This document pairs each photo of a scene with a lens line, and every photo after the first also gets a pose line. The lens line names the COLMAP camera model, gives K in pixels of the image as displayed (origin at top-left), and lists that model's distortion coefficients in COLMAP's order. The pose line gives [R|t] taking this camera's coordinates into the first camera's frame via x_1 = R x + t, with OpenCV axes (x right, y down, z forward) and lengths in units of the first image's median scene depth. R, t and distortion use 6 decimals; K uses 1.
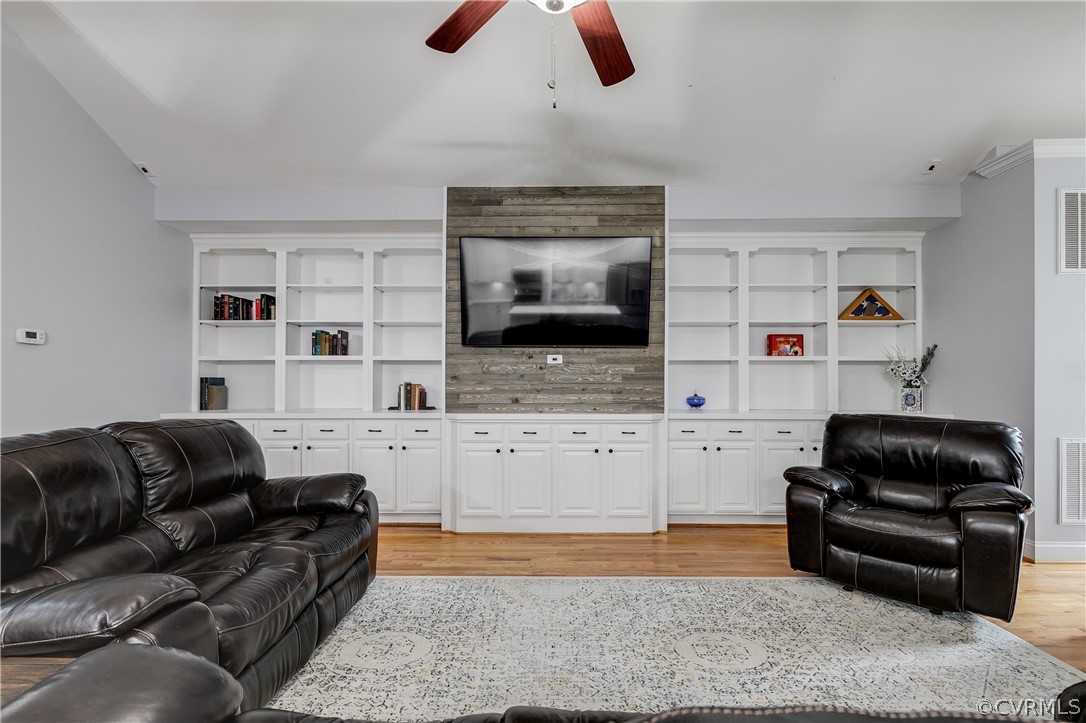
lens RADIAL K [[495.8, 0, 538.2], [0, 495.8, 377.9], [0, 0, 1]] dist [0.005410, -0.000511]
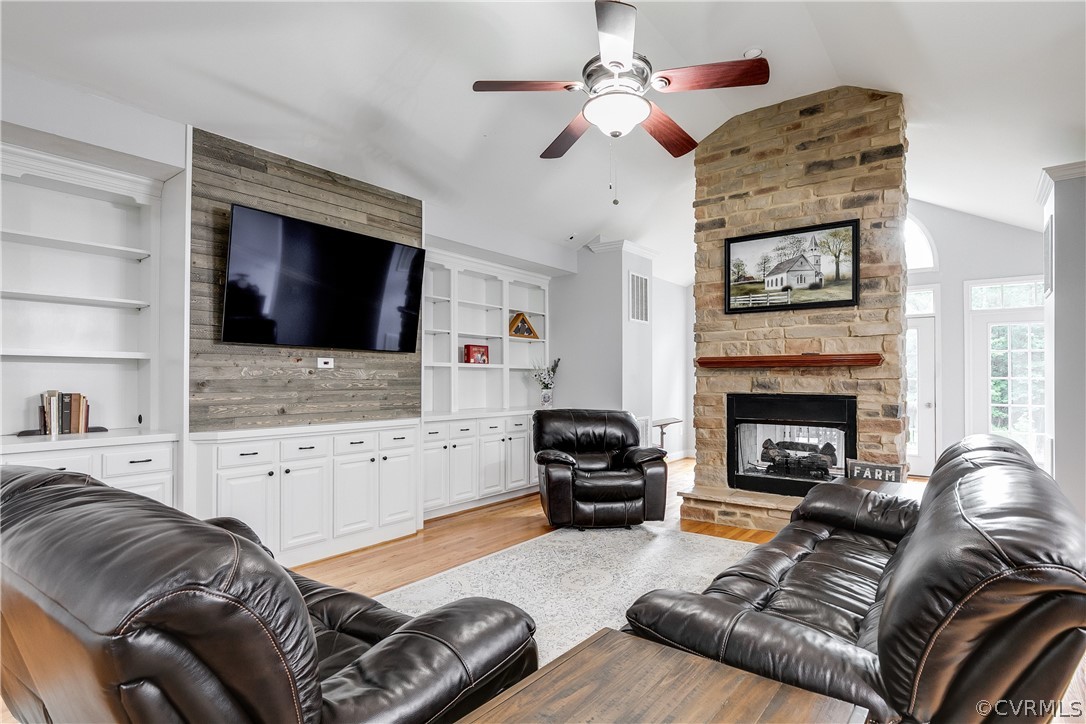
lens RADIAL K [[574.3, 0, 542.5], [0, 574.3, 370.5], [0, 0, 1]] dist [-0.007117, -0.000459]
pose [[0.587858, 0.012084, 0.808874, -0.575446], [-0.009081, 0.999924, -0.008339, -0.019066], [-0.808913, -0.002443, 0.587923, 0.076952]]
